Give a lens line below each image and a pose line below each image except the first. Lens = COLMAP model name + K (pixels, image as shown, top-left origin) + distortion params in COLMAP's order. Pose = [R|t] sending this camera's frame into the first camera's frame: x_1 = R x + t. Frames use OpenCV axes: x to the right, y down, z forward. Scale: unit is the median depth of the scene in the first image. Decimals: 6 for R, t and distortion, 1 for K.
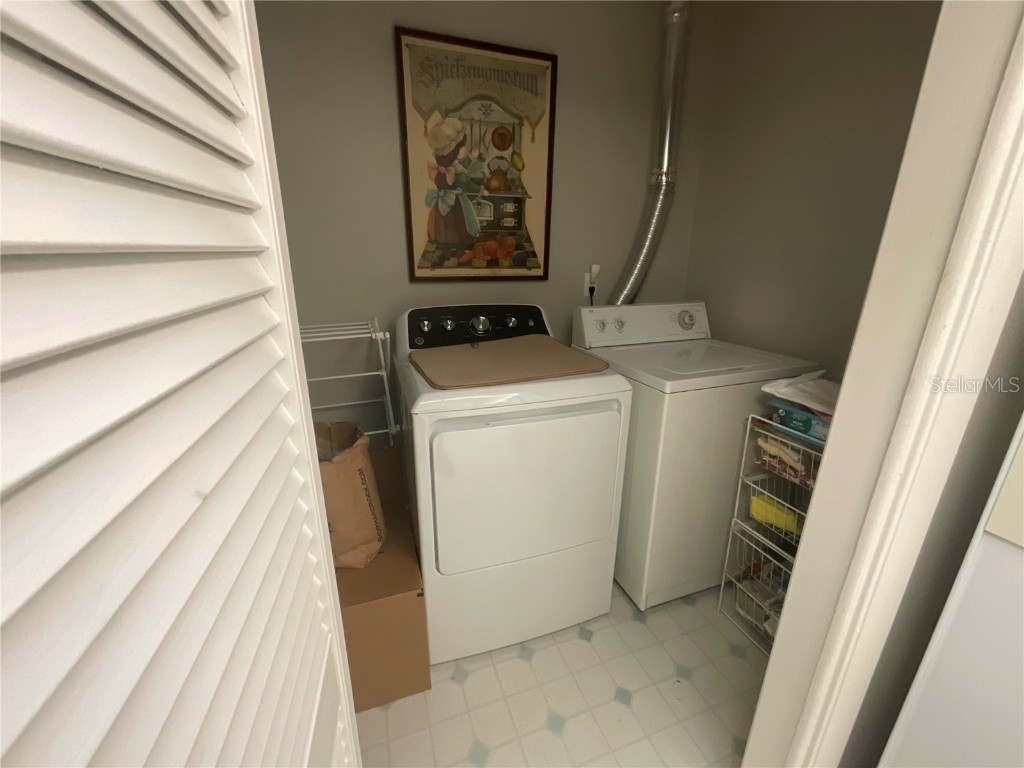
lens RADIAL K [[412.0, 0, 508.6], [0, 412.0, 386.8], [0, 0, 1]] dist [0.000292, 0.000020]
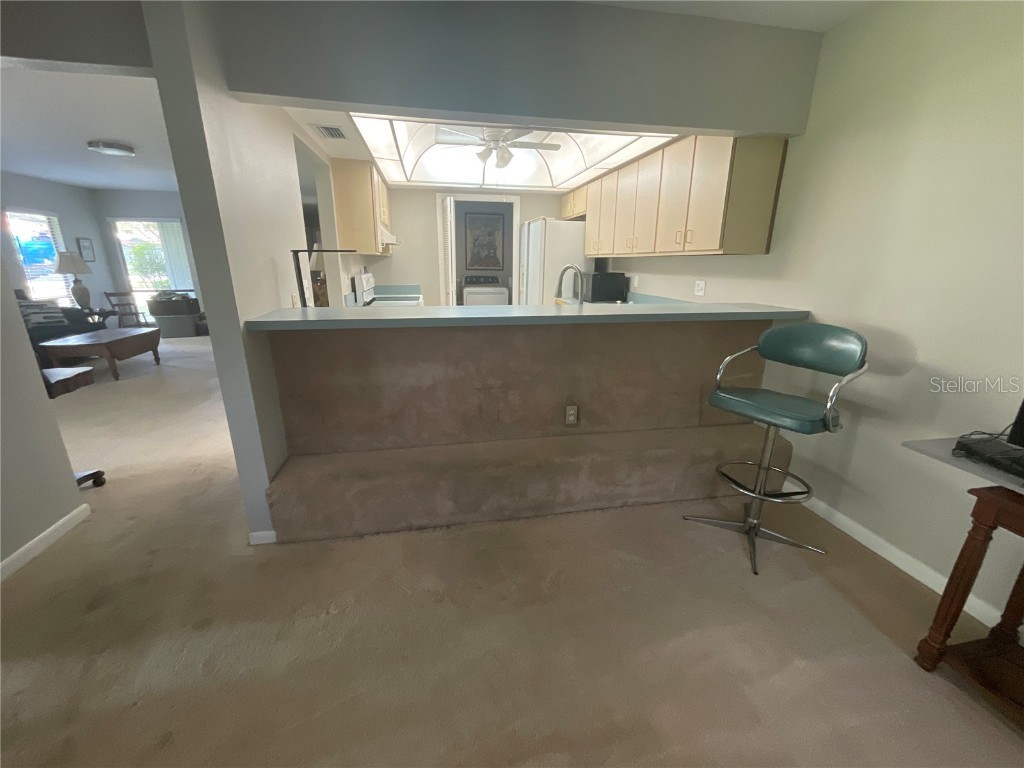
lens RADIAL K [[412.0, 0, 513.0], [0, 412.0, 381.8], [0, 0, 1]] dist [0.000292, 0.000020]
pose [[0.992171, 0.042647, -0.117380, 0.724842], [-0.045243, 0.998785, -0.019537, 0.878107], [0.116404, 0.024695, 0.992895, -2.858772]]
